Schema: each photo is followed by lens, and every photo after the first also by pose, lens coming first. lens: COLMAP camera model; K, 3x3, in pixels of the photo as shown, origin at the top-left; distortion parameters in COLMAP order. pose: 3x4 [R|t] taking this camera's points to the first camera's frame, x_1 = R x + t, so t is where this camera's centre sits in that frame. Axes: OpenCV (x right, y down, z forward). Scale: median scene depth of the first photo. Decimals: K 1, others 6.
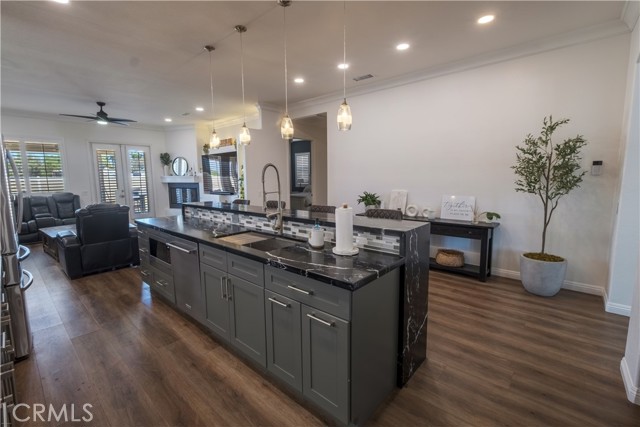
lens RADIAL K [[281.2, 0, 311.2], [0, 281.2, 211.5], [0, 0, 1]] dist [-0.016212, -0.000107]
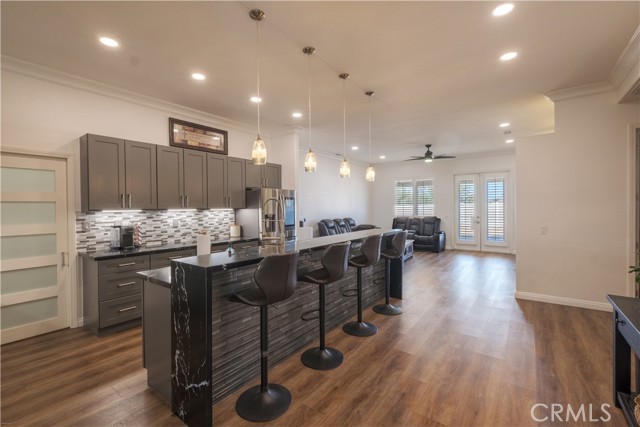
lens RADIAL K [[280.4, 0, 320.0], [0, 280.4, 213.5], [0, 0, 1]] dist [-0.002031, -0.000129]
pose [[0.092836, 0.027447, -0.995303, 0.448634], [-0.106311, 0.994179, 0.017500, -0.058614], [0.989990, 0.104187, 0.095213, 0.438544]]
